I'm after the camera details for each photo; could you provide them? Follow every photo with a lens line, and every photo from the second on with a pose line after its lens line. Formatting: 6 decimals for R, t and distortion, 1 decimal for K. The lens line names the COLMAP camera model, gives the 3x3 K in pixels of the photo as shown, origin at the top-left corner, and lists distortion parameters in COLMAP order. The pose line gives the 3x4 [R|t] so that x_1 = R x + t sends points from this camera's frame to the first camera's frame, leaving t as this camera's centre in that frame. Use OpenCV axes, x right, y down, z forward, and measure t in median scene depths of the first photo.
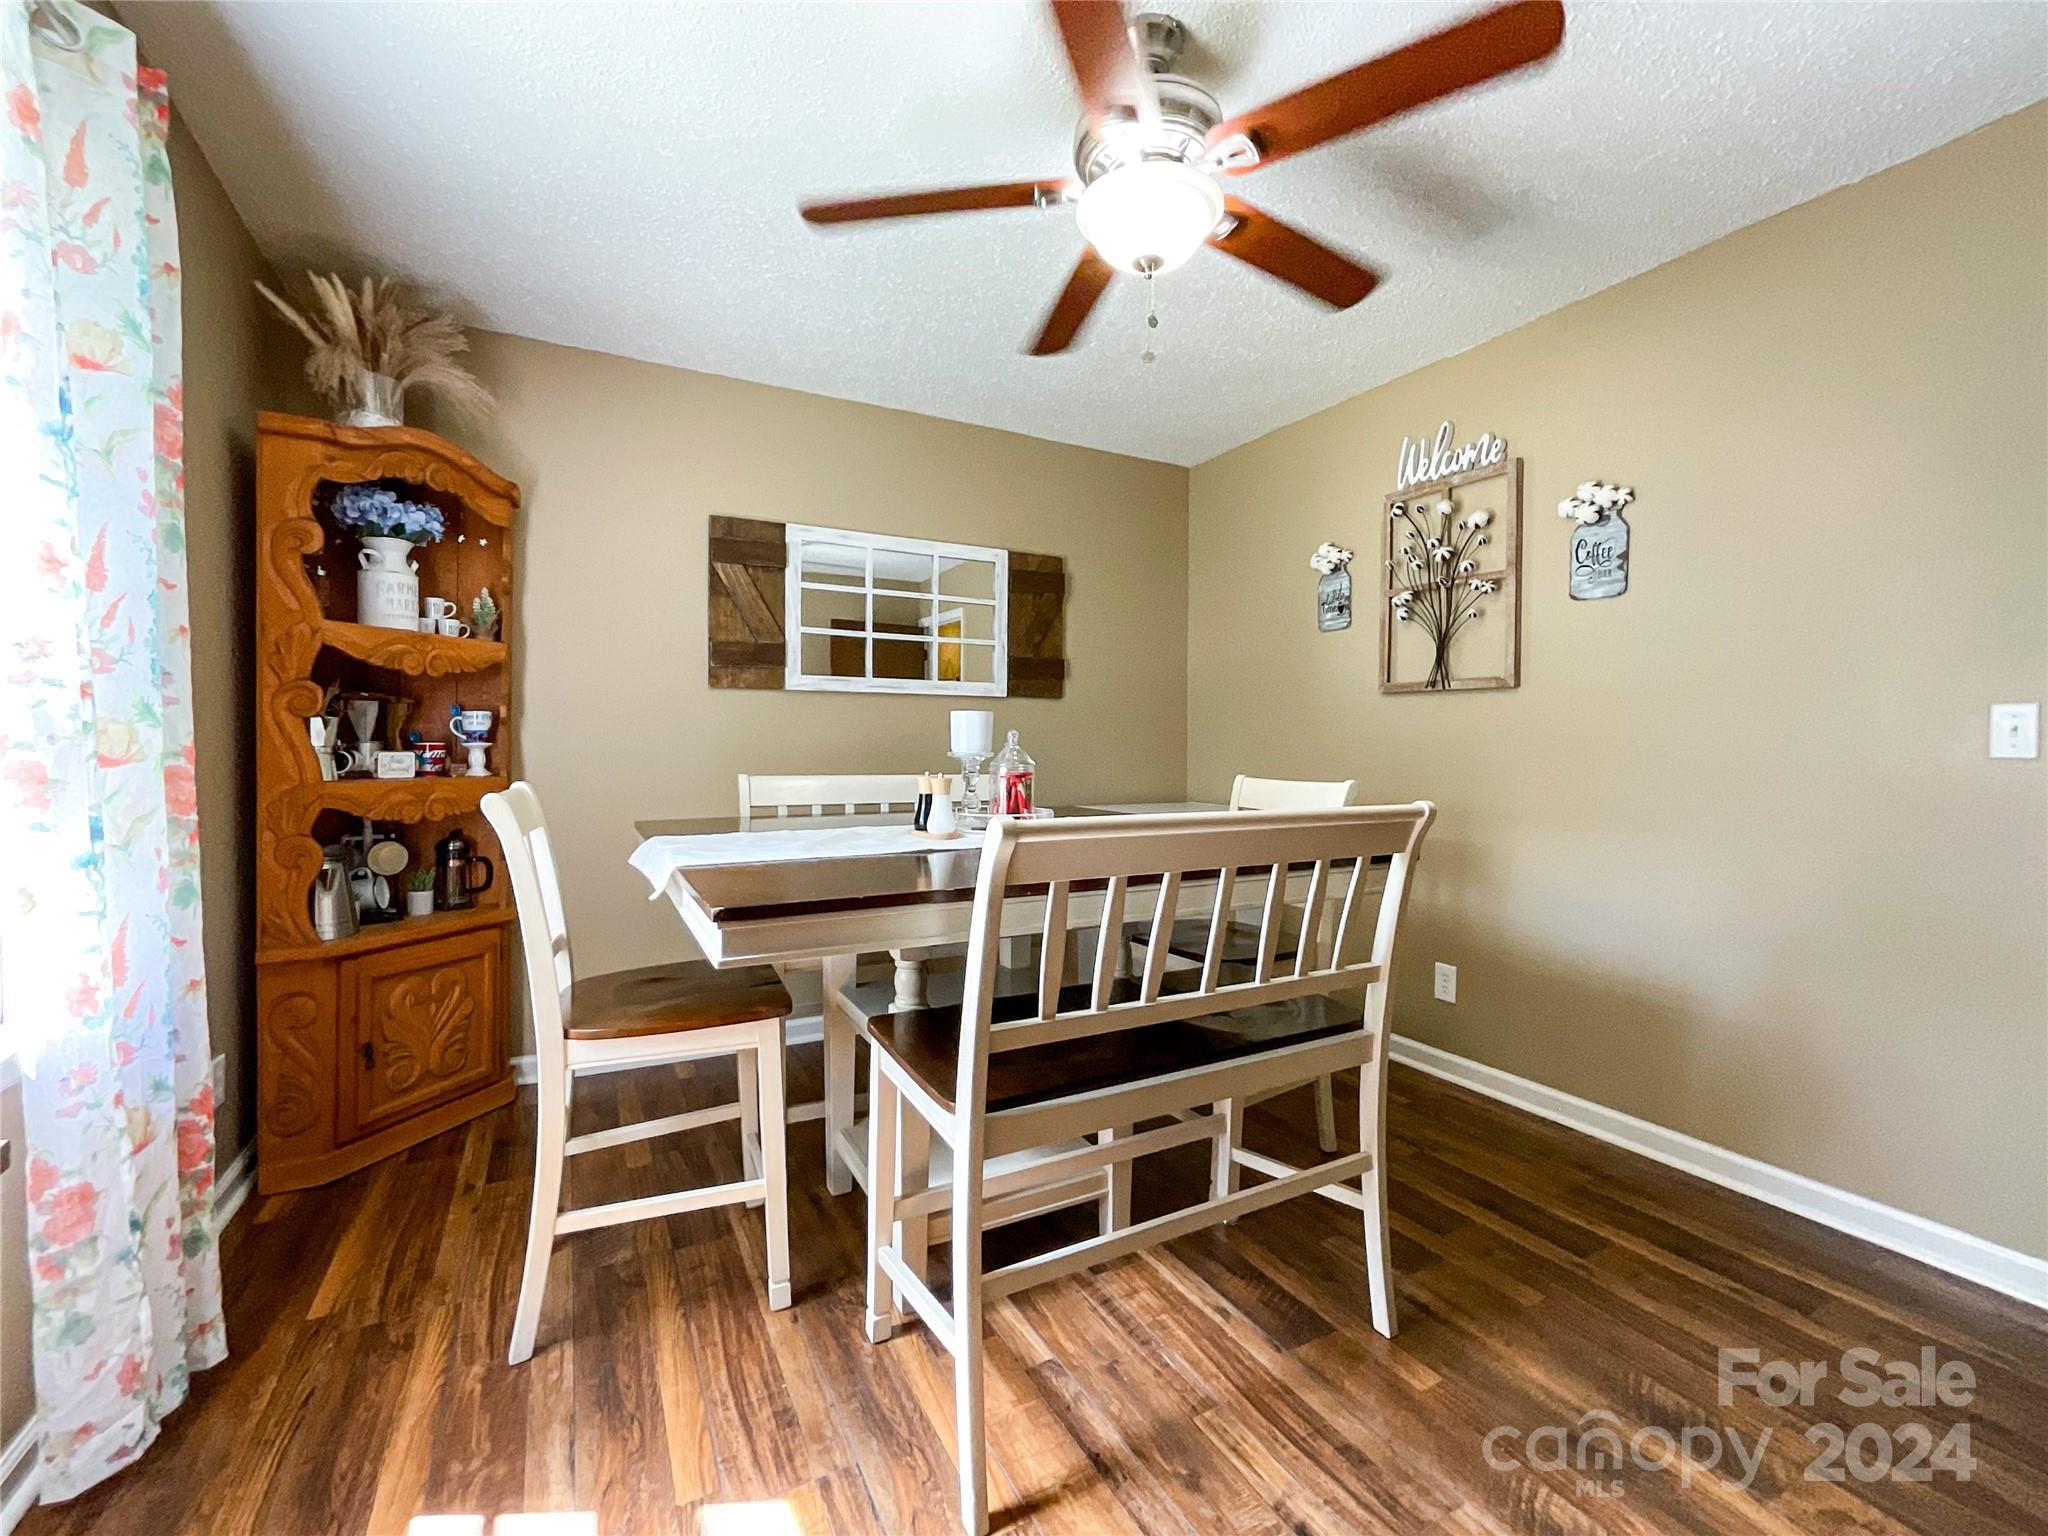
lens RADIAL K [[860.5, 0, 1020.8], [0, 860.5, 748.2], [0, 0, 1]] dist [-0.000244, 0.000030]
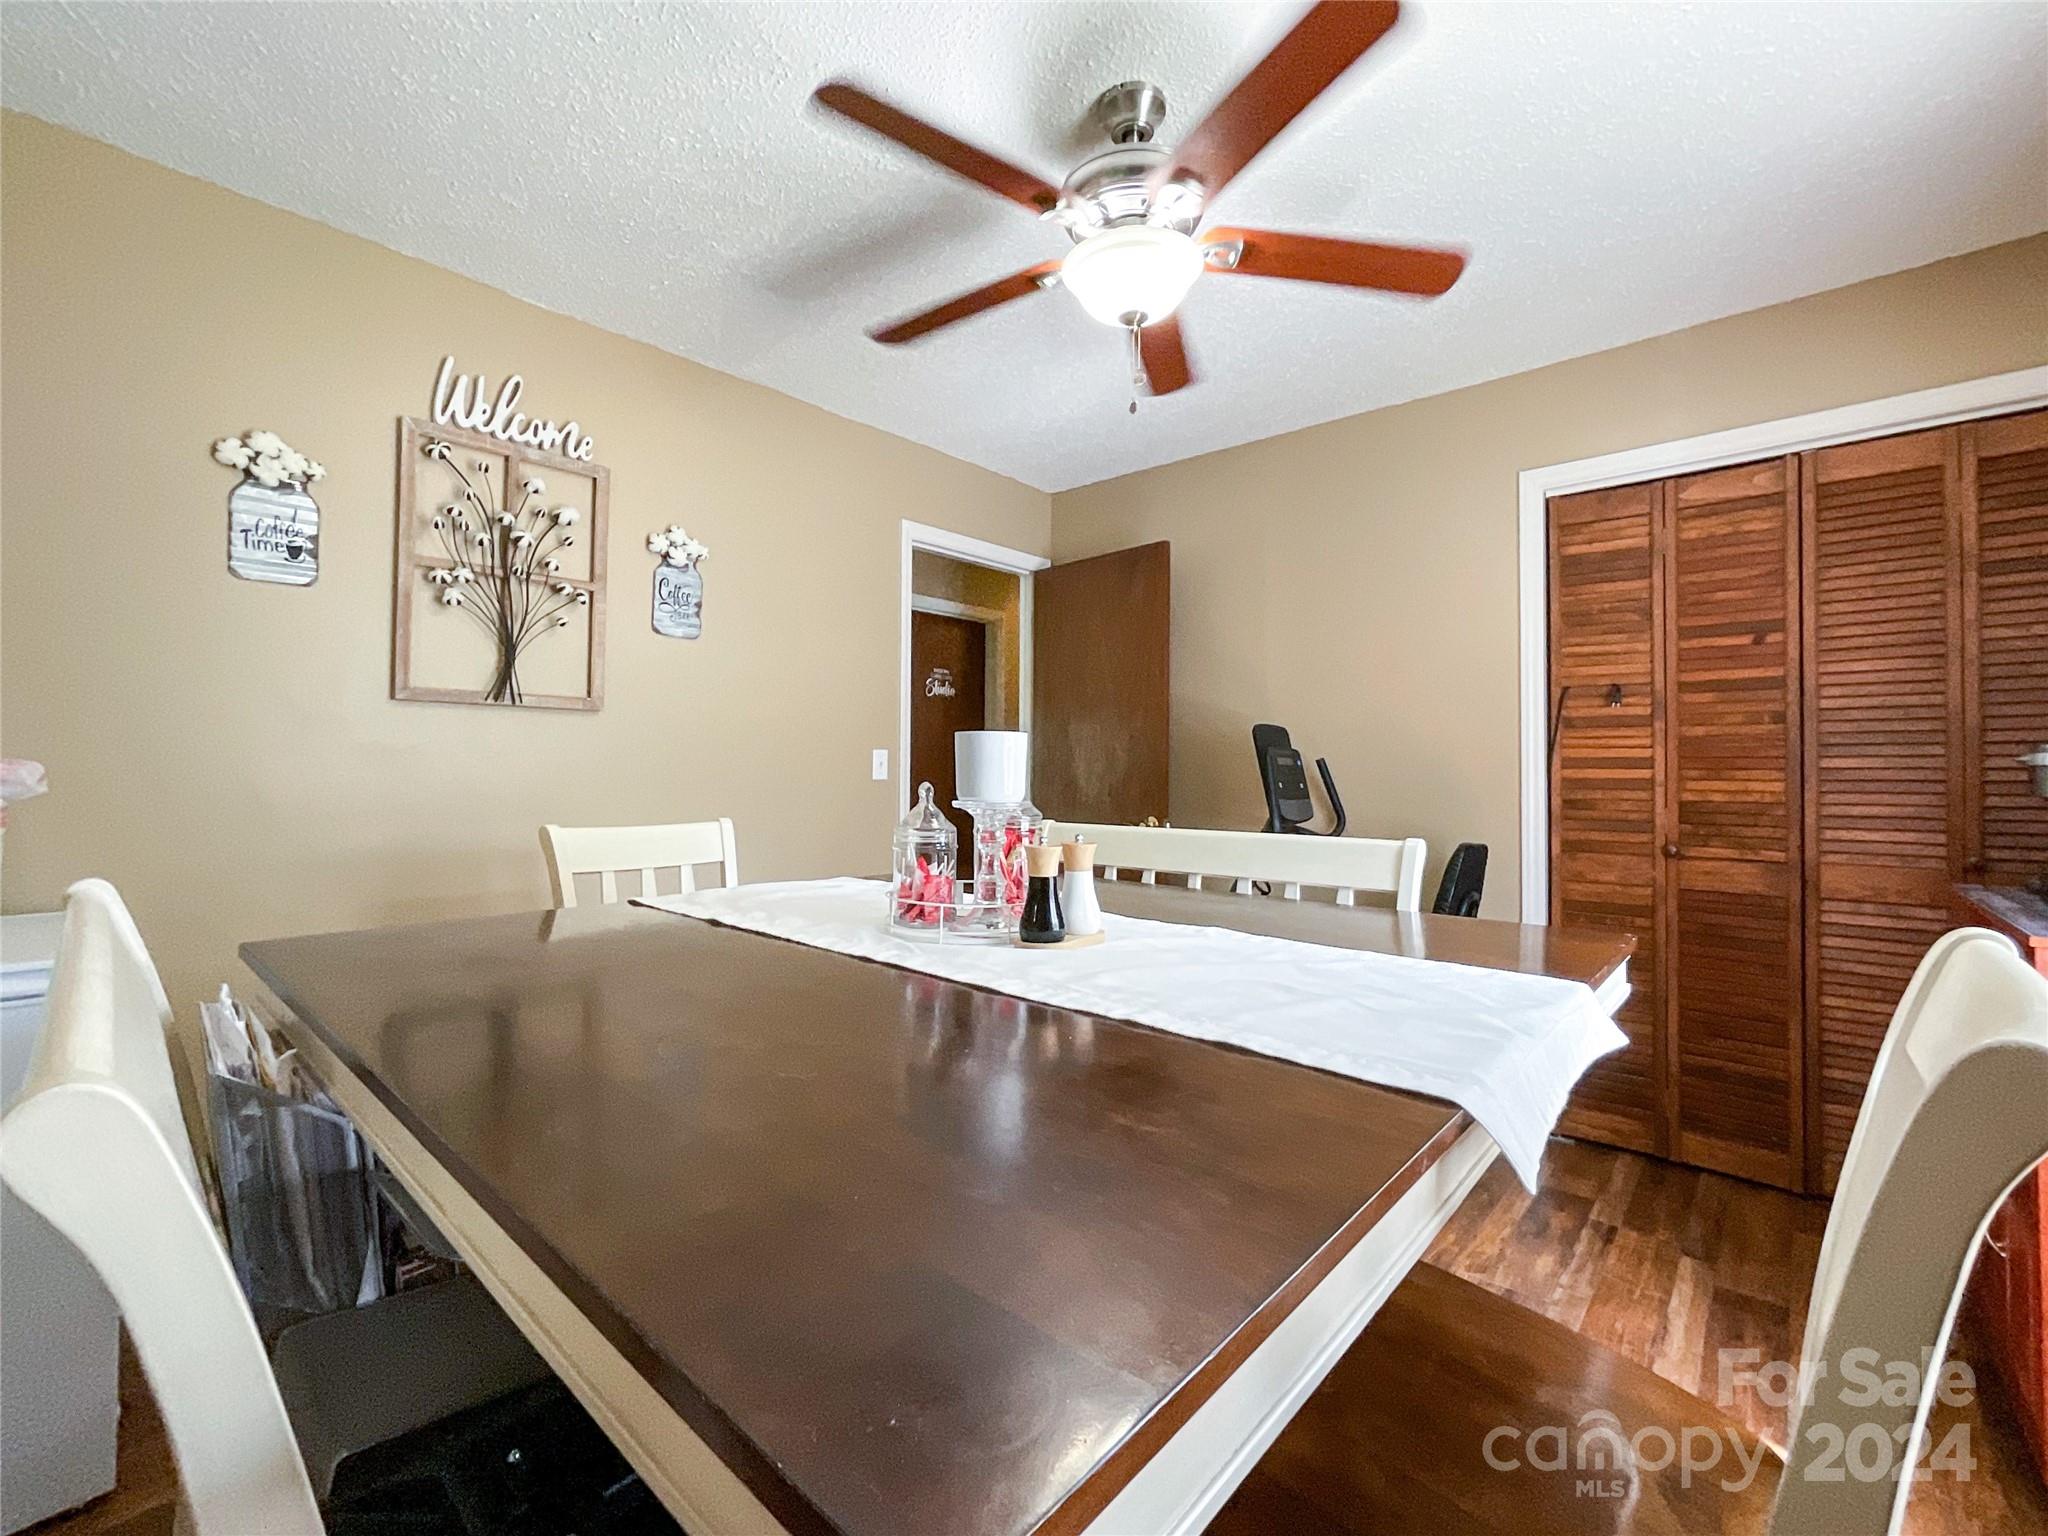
lens RADIAL K [[860.5, 0, 1020.8], [0, 860.5, 748.2], [0, 0, 1]] dist [-0.000244, 0.000030]
pose [[-0.329600, 0.021566, 0.943874, -0.427949], [0.006121, 0.999767, -0.020706, -0.007977], [-0.944101, -0.001047, -0.329655, 0.826584]]
